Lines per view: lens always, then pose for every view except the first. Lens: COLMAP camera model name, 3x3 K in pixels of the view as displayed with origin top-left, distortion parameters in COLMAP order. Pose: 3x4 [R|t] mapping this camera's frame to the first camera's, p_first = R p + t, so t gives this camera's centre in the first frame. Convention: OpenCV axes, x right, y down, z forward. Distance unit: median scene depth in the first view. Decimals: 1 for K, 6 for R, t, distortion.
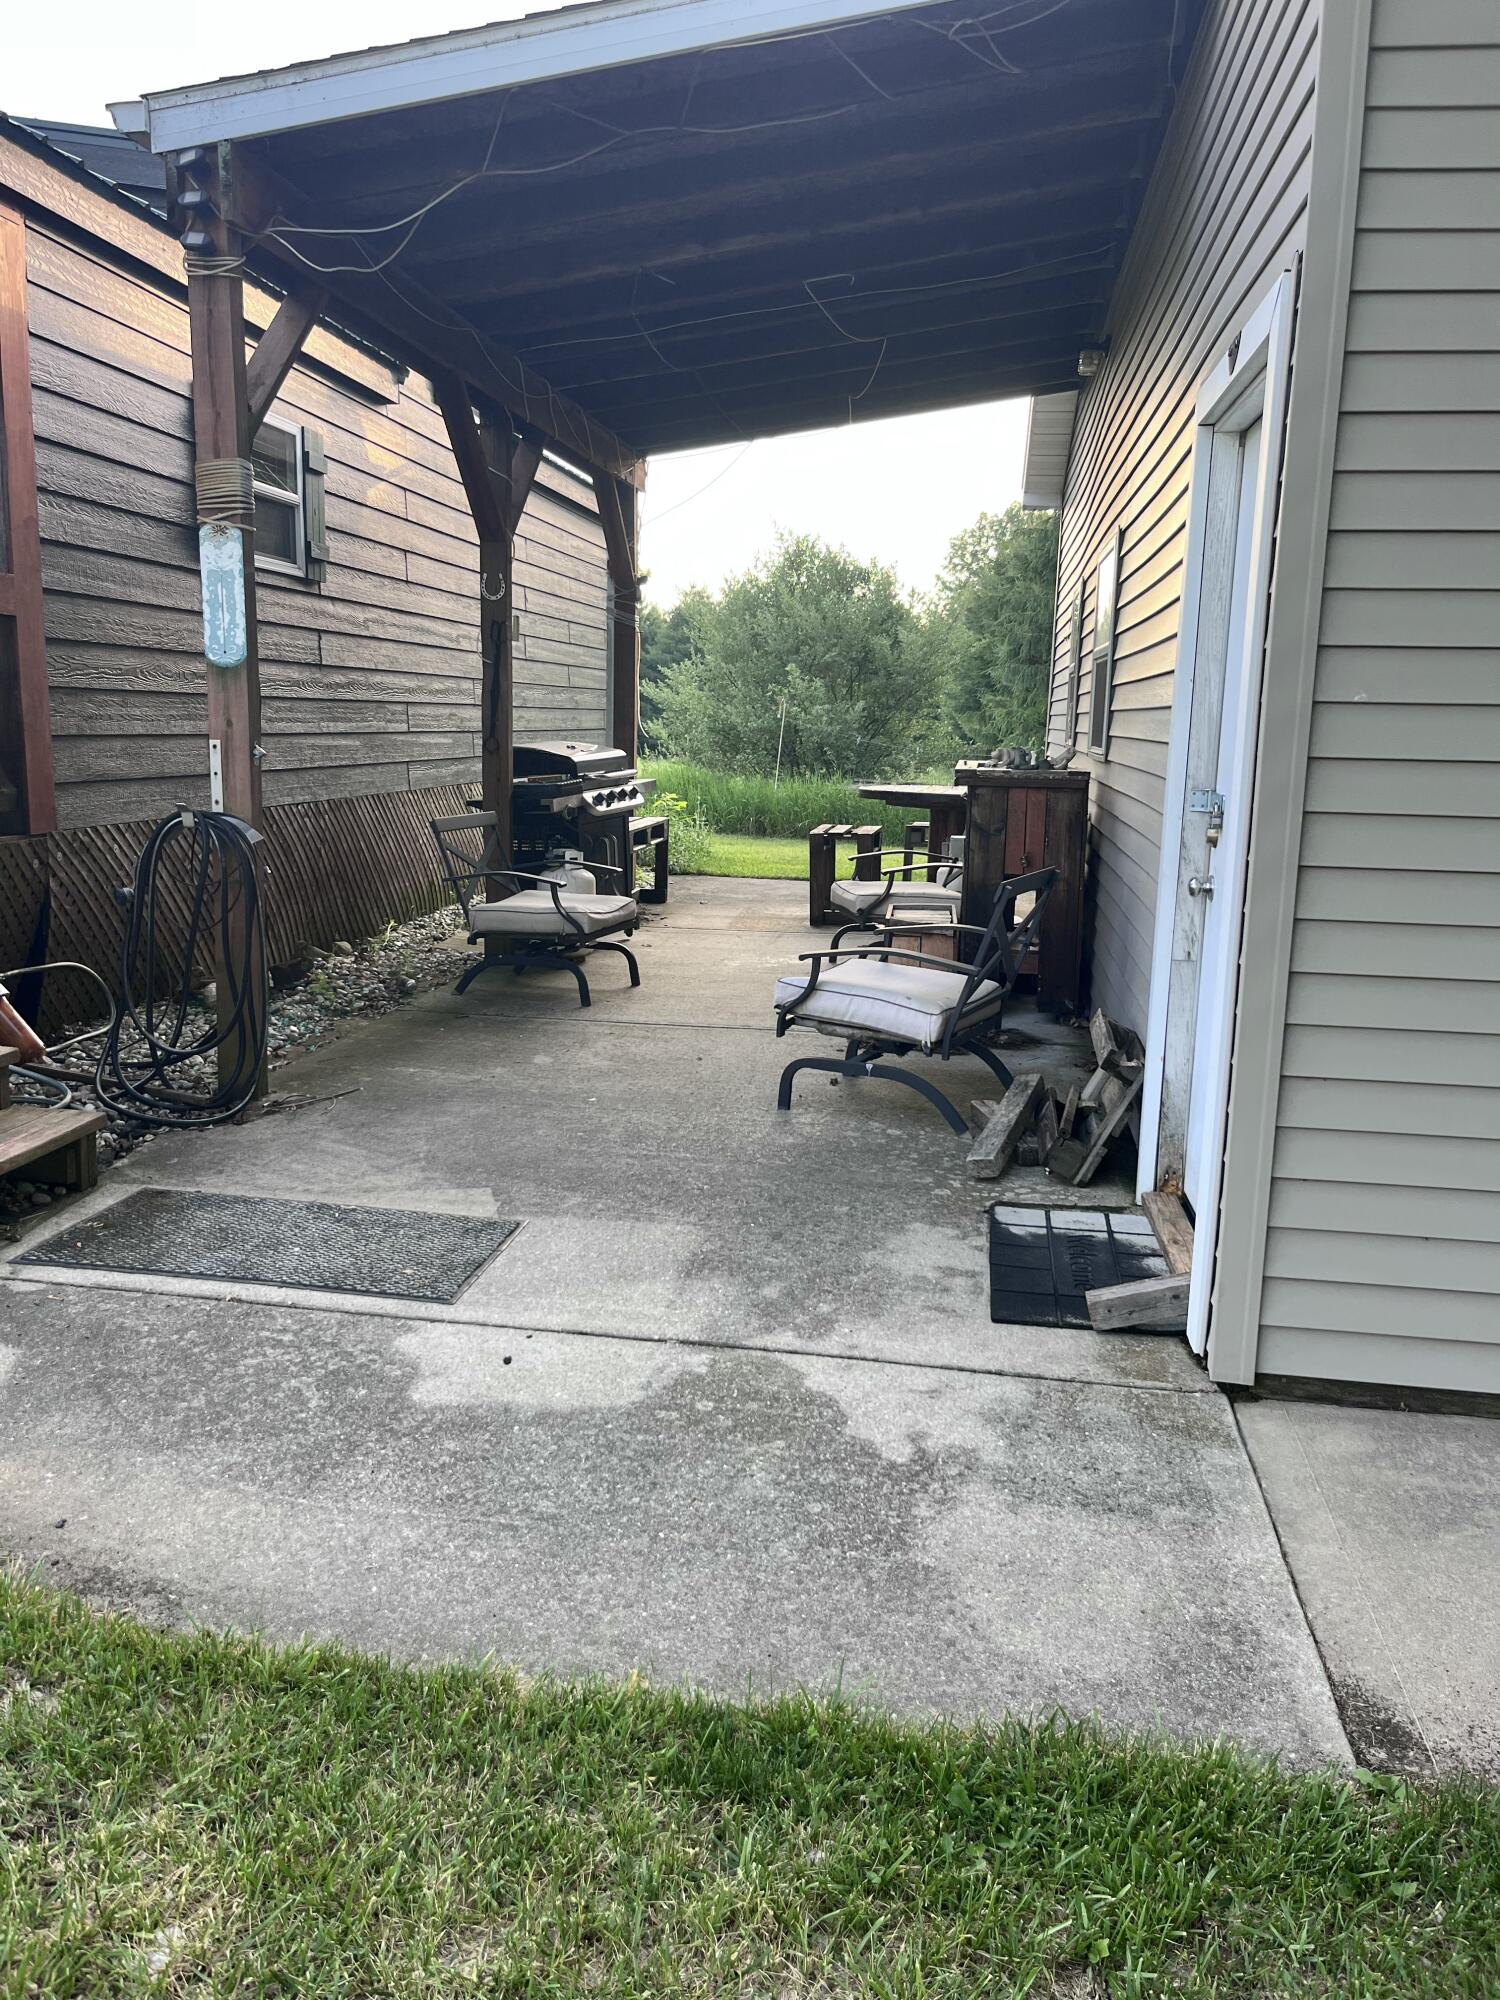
lens RADIAL K [[1505.4, 0, 754.8], [0, 1505.4, 988.9], [0, 0, 1]] dist [0.042204, -0.065648]
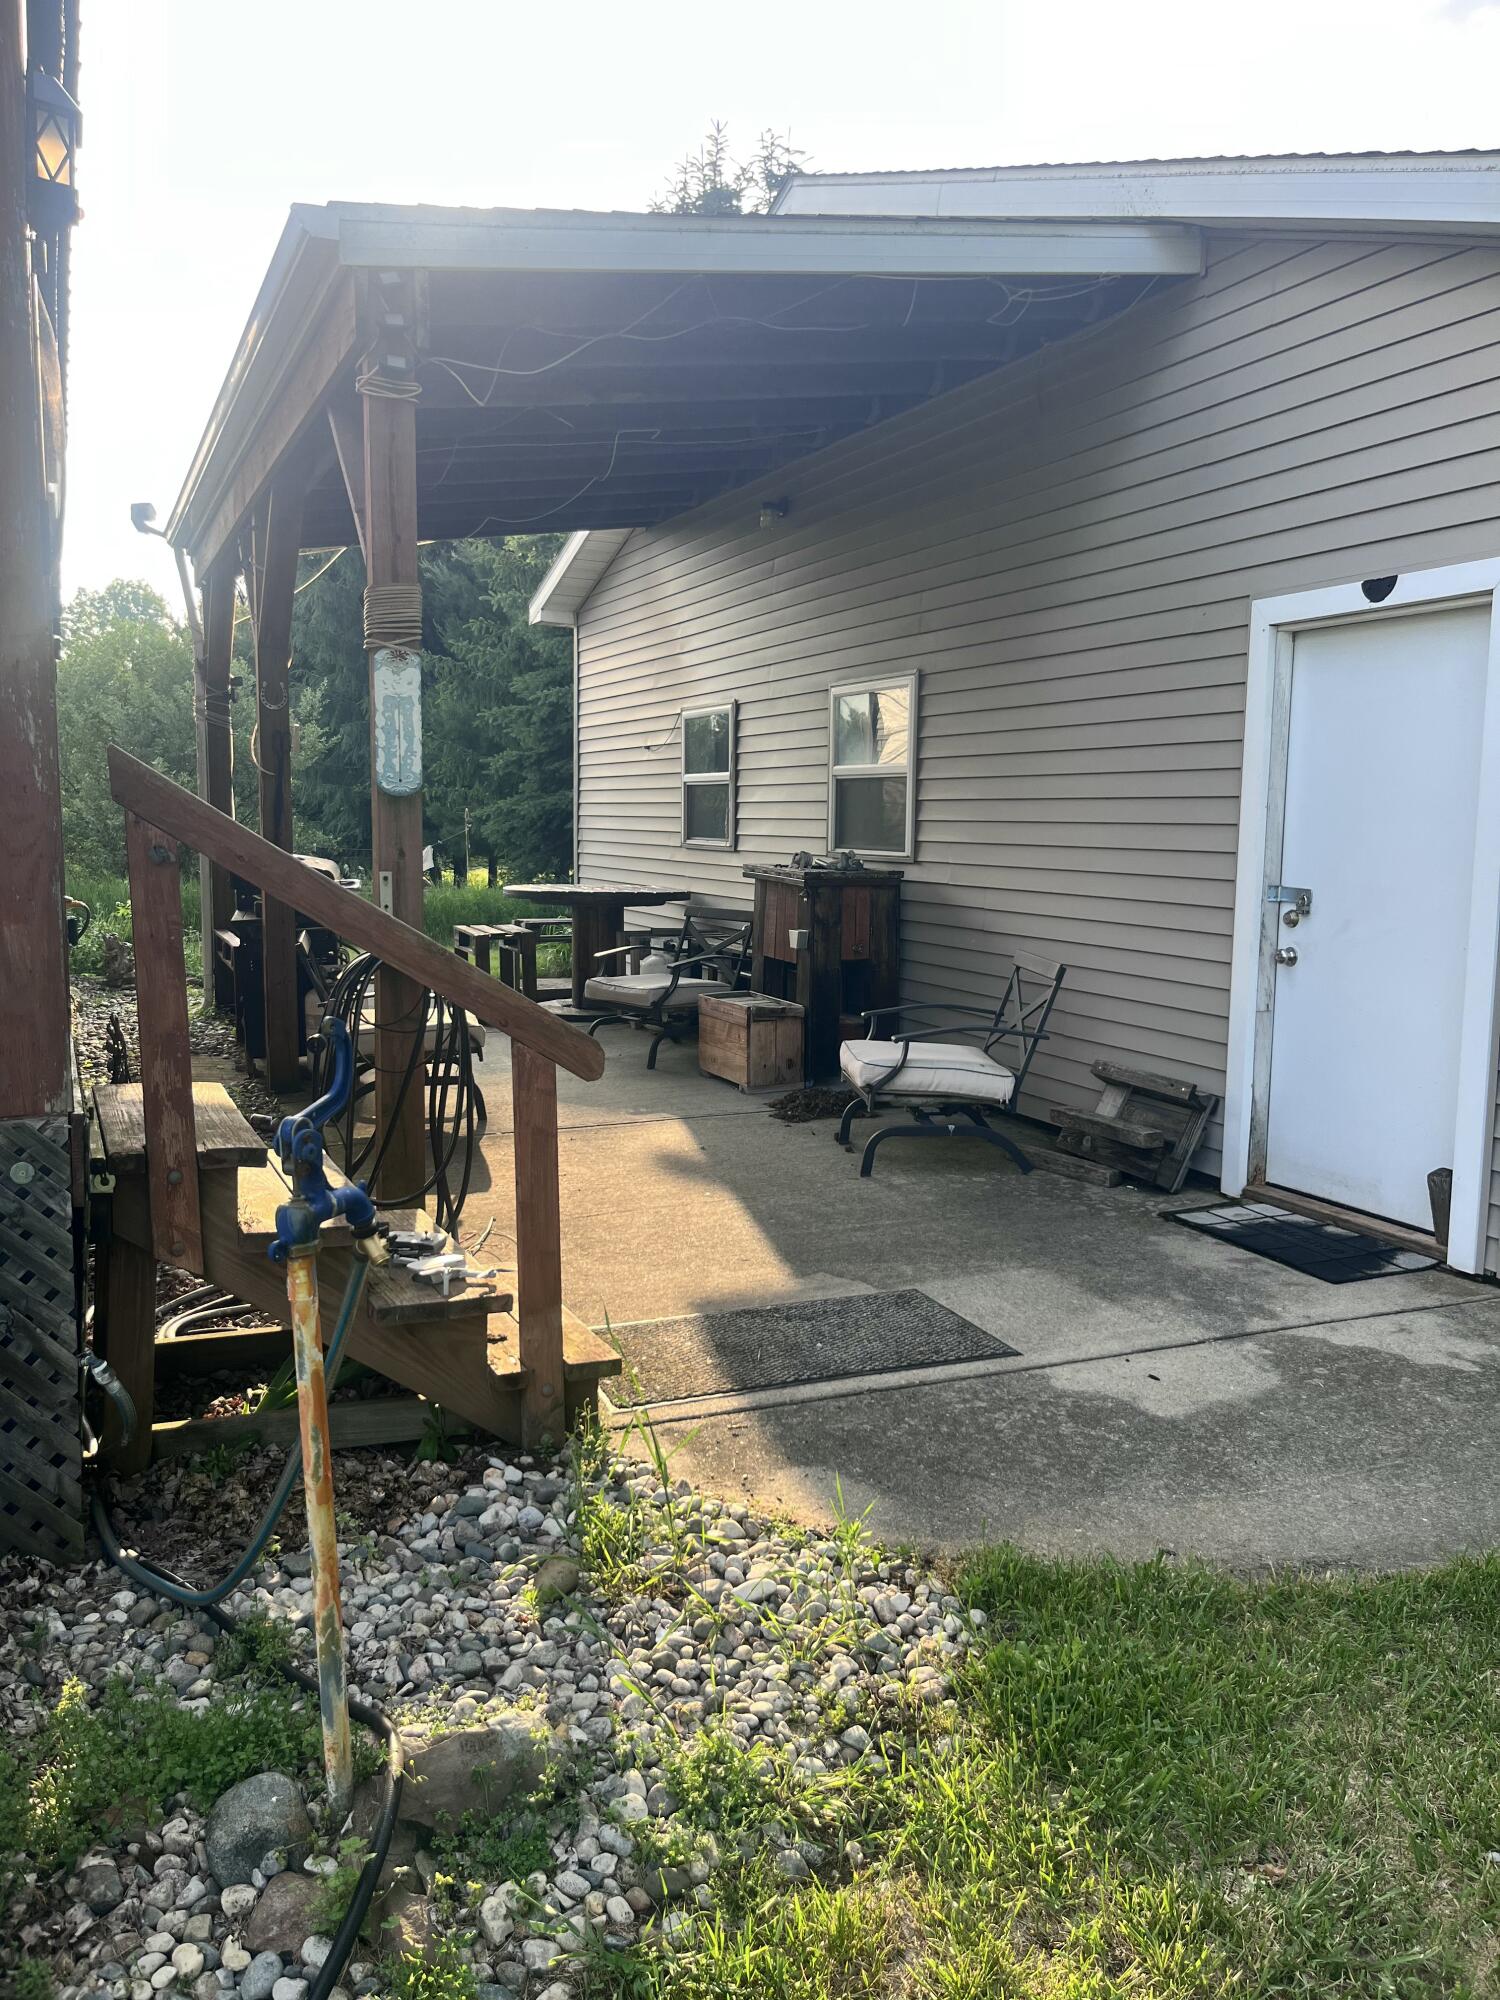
lens RADIAL K [[1505.4, 0, 759.5], [0, 1505.4, 1005.5], [0, 0, 1]] dist [0.042204, -0.065648]
pose [[0.839805, -0.081319, 0.536763, -0.879423], [0.104898, 0.994392, -0.013473, -0.056416], [-0.532657, 0.067620, 0.843626, 0.104102]]
